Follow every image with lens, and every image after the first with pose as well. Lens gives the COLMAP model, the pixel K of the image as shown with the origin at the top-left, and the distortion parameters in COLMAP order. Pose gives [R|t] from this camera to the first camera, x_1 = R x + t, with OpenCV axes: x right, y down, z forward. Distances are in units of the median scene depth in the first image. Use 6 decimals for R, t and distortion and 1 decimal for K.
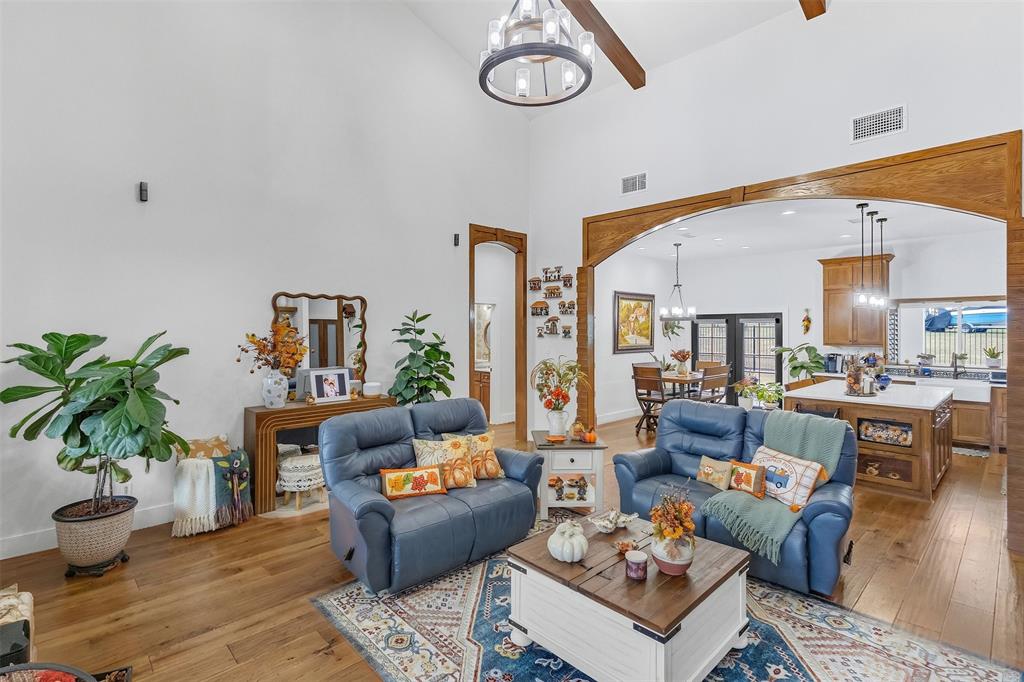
lens RADIAL K [[479.2, 0, 512.0], [0, 479.2, 341.0], [0, 0, 1]] dist [-0.001849, -0.000113]
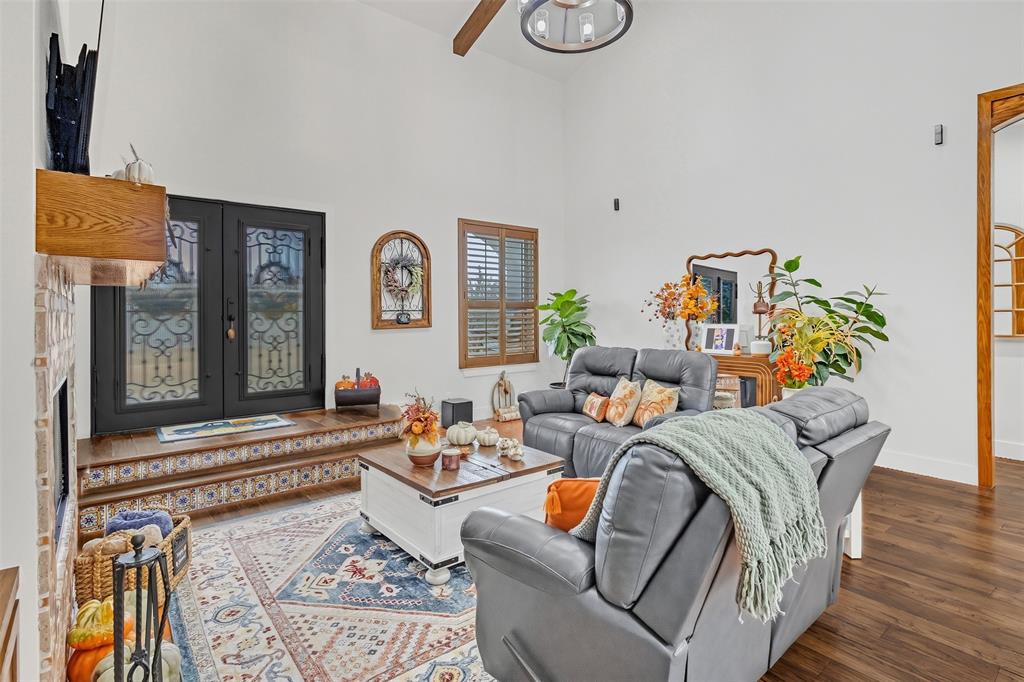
lens RADIAL K [[503.6, 0, 515.4], [0, 503.6, 318.5], [0, 0, 1]] dist [0.001508, 0.000112]
pose [[-0.055022, 0.009292, -0.998442, 0.772848], [-0.030605, 0.999471, 0.010988, 0.051658], [0.998016, 0.031162, -0.054708, 0.635265]]
